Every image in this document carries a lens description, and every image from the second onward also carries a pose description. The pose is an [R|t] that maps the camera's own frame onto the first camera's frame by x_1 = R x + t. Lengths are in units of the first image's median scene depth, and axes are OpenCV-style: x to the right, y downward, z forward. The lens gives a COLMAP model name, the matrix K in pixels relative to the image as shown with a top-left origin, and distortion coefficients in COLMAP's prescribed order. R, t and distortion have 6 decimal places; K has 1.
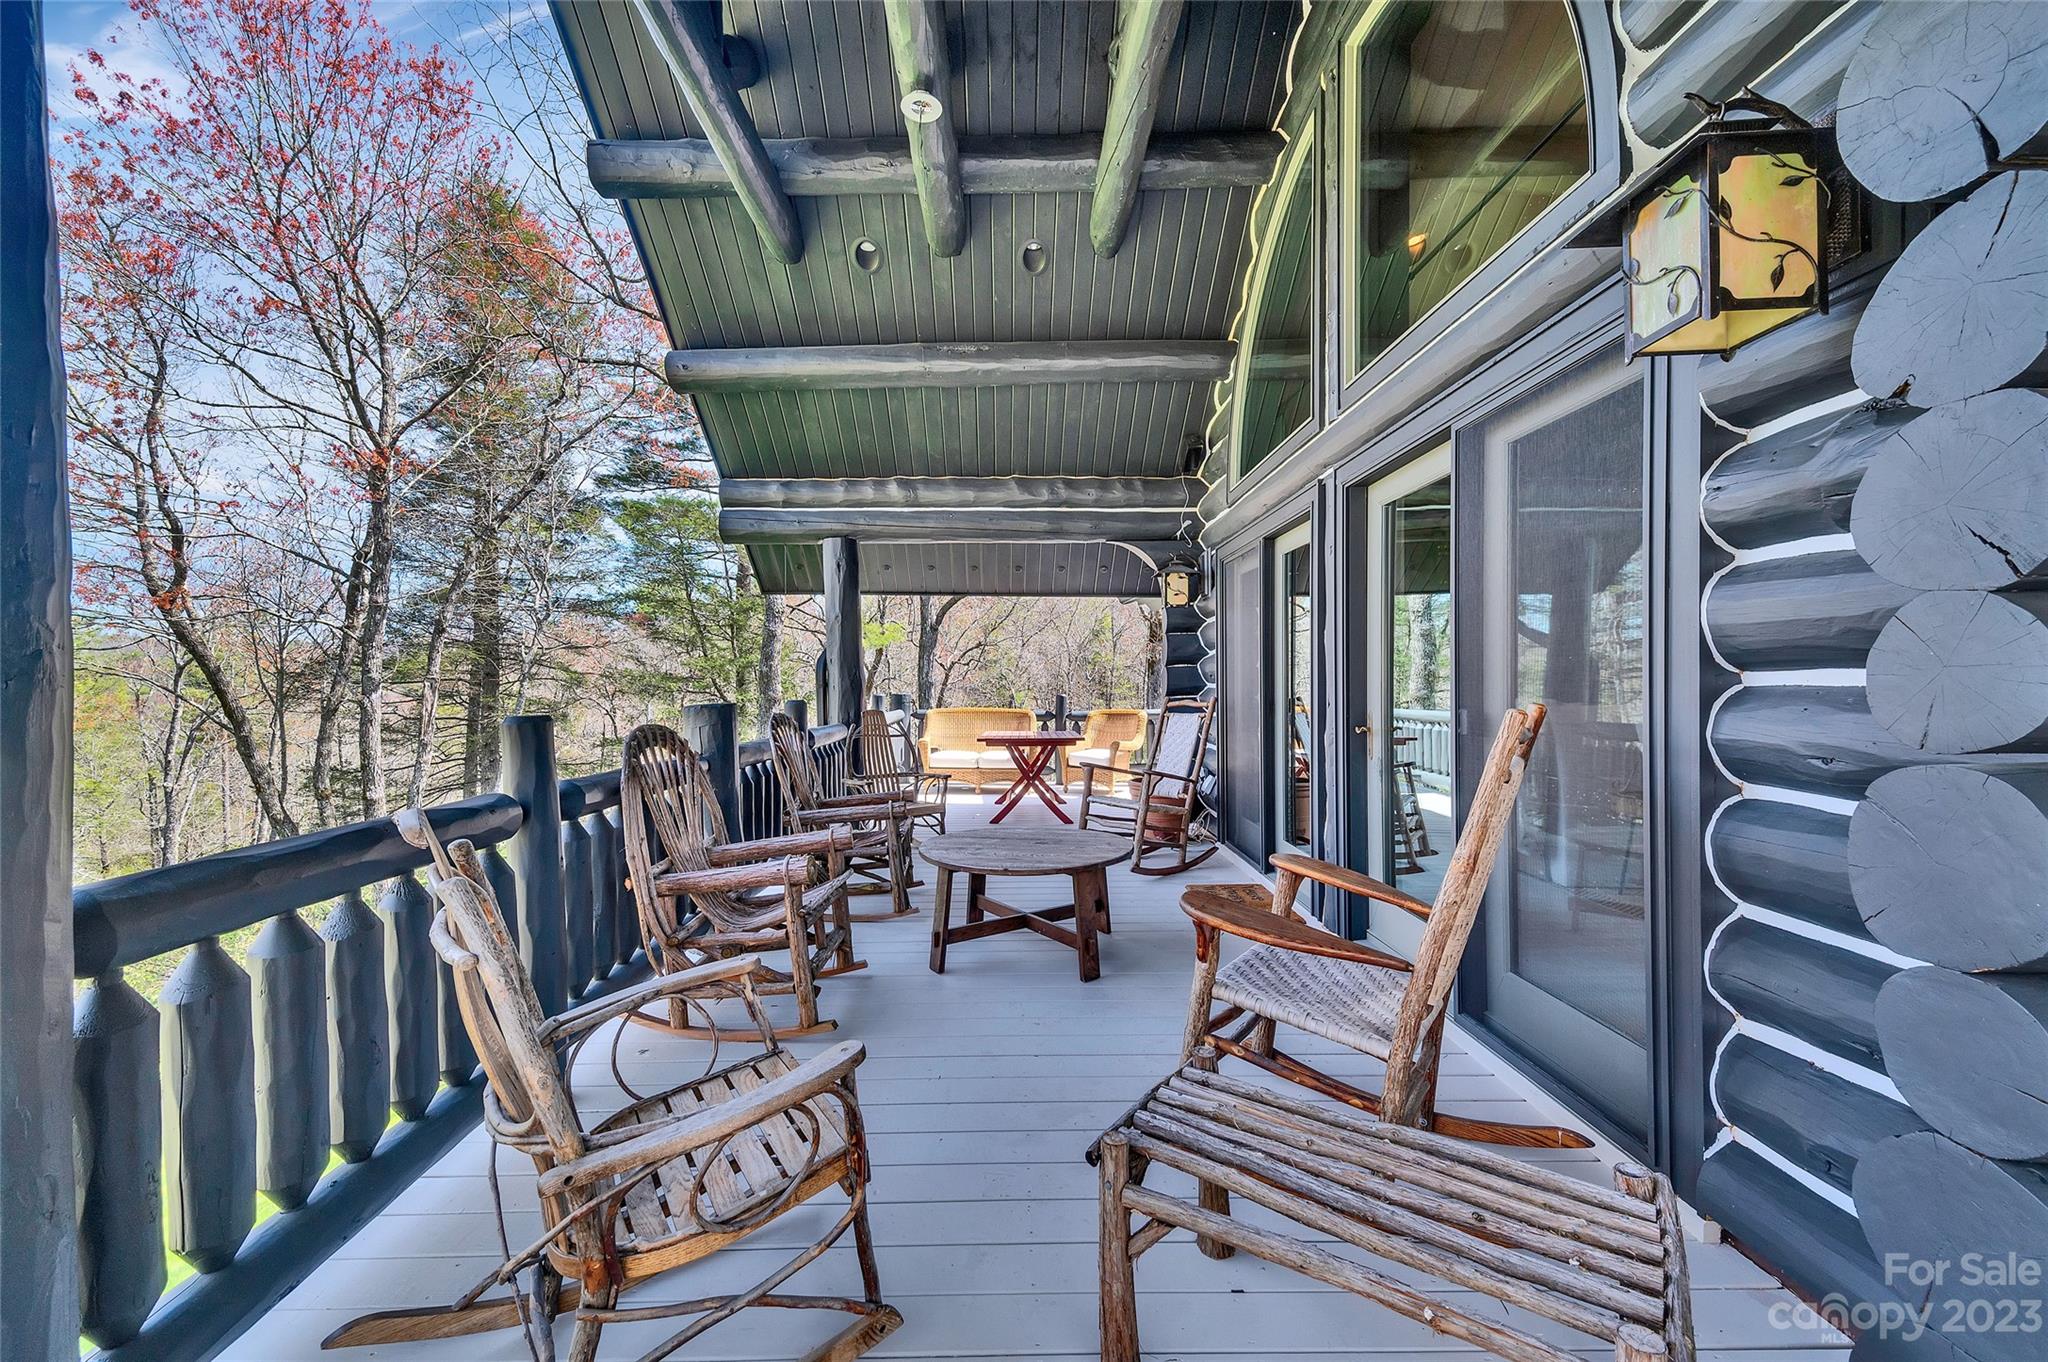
lens RADIAL K [[785.7, 0, 1025.2], [0, 785.7, 686.7], [0, 0, 1]] dist [0.044064, -0.013025]
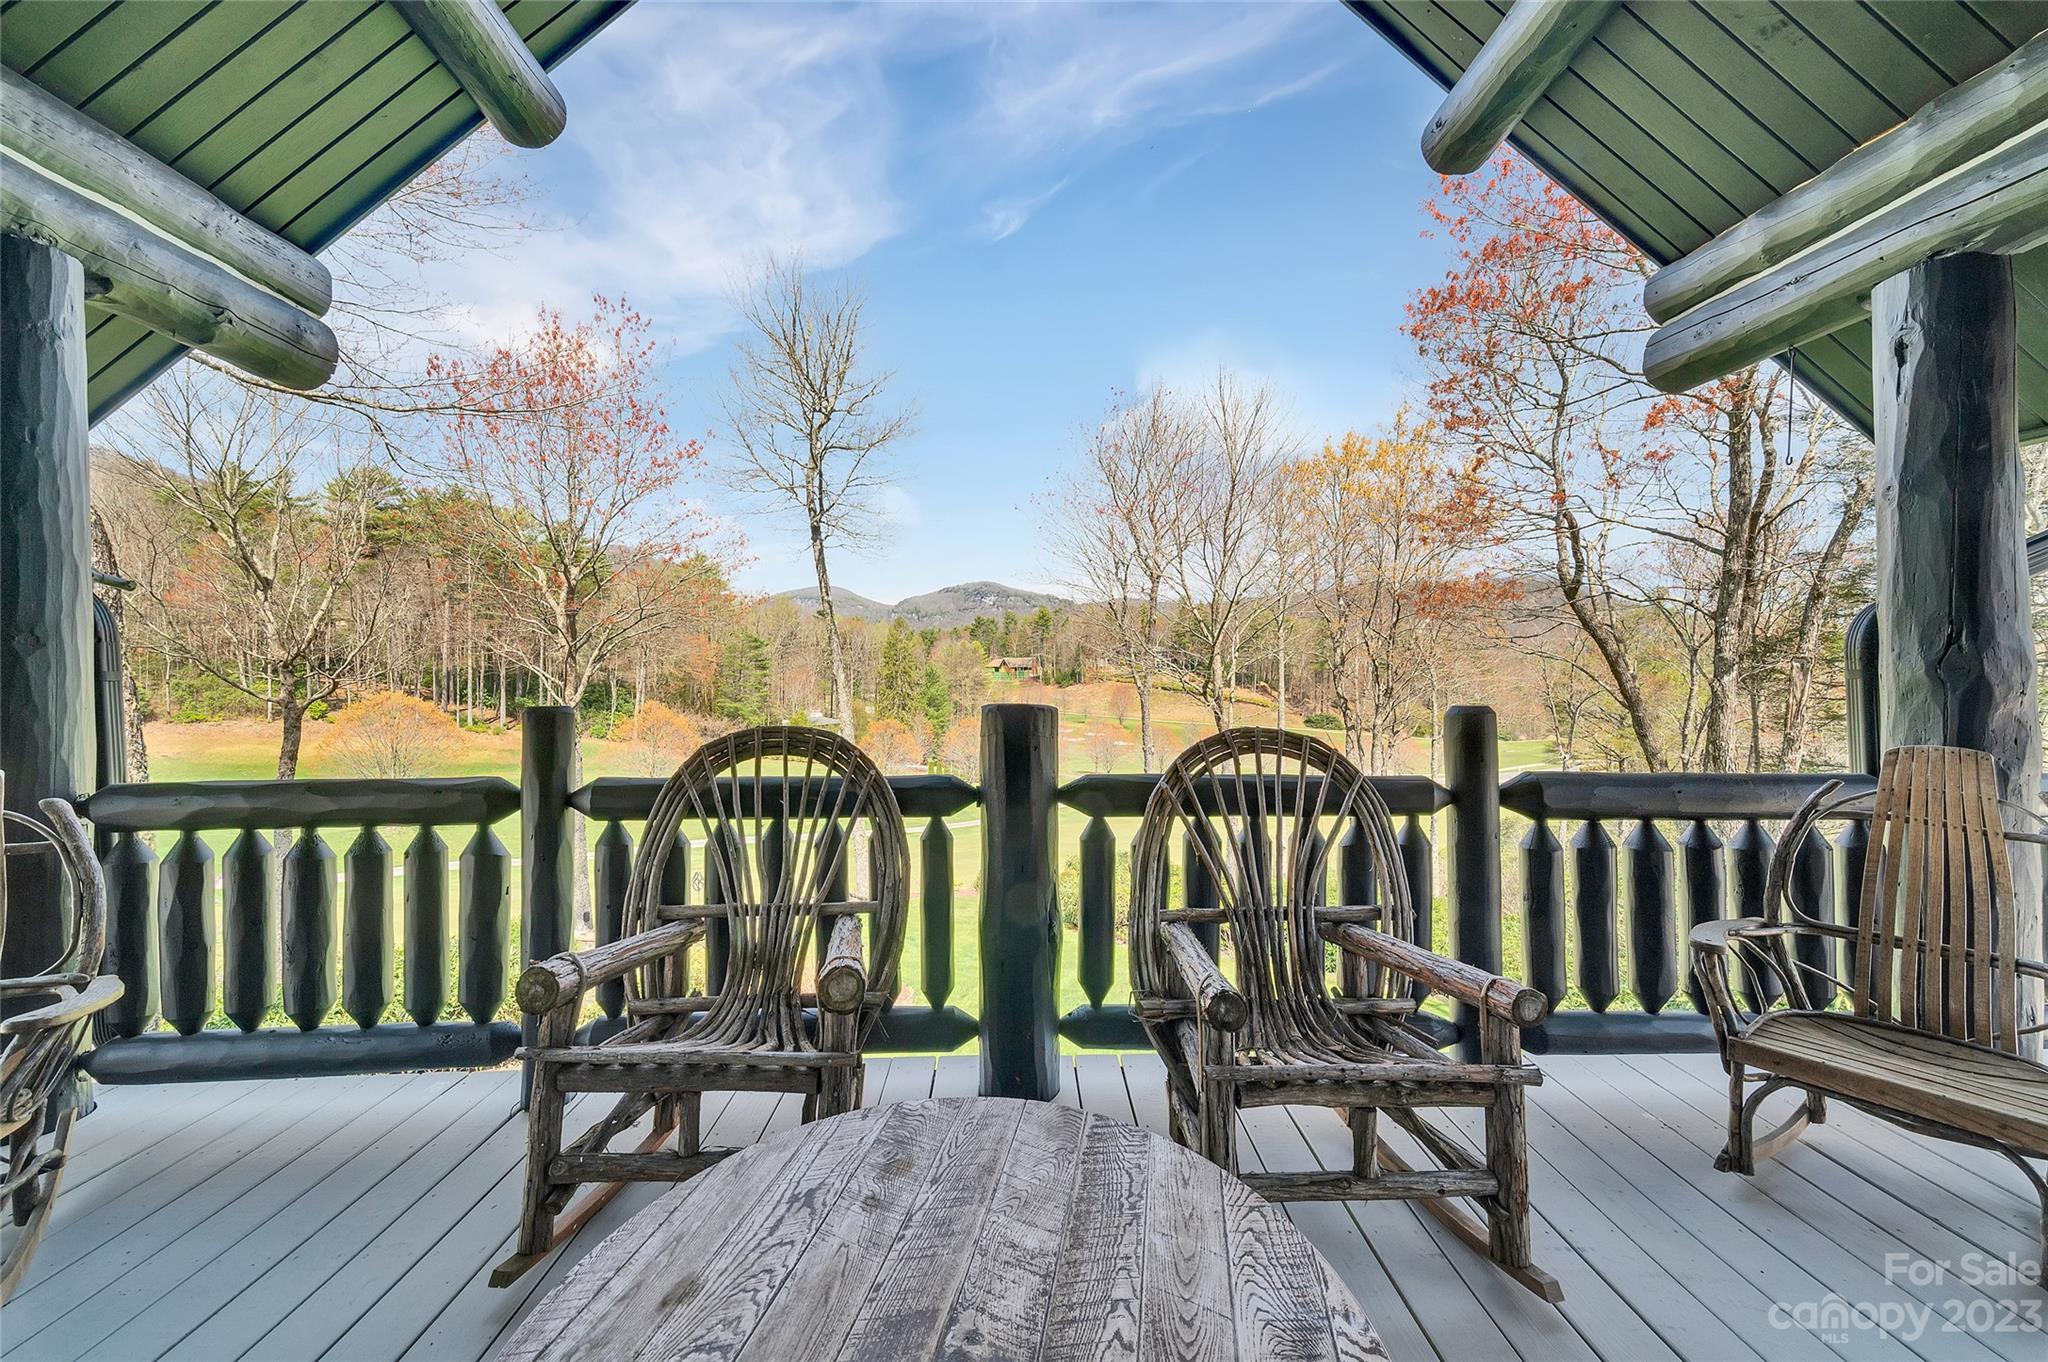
lens RADIAL K [[785.7, 0, 1025.2], [0, 785.7, 686.7], [0, 0, 1]] dist [0.044064, -0.013025]
pose [[-0.004454, 0.026517, -0.999638, 0.063720], [-0.001070, 0.999648, 0.026522, -0.002145], [0.999990, 0.001187, -0.004424, 0.247736]]
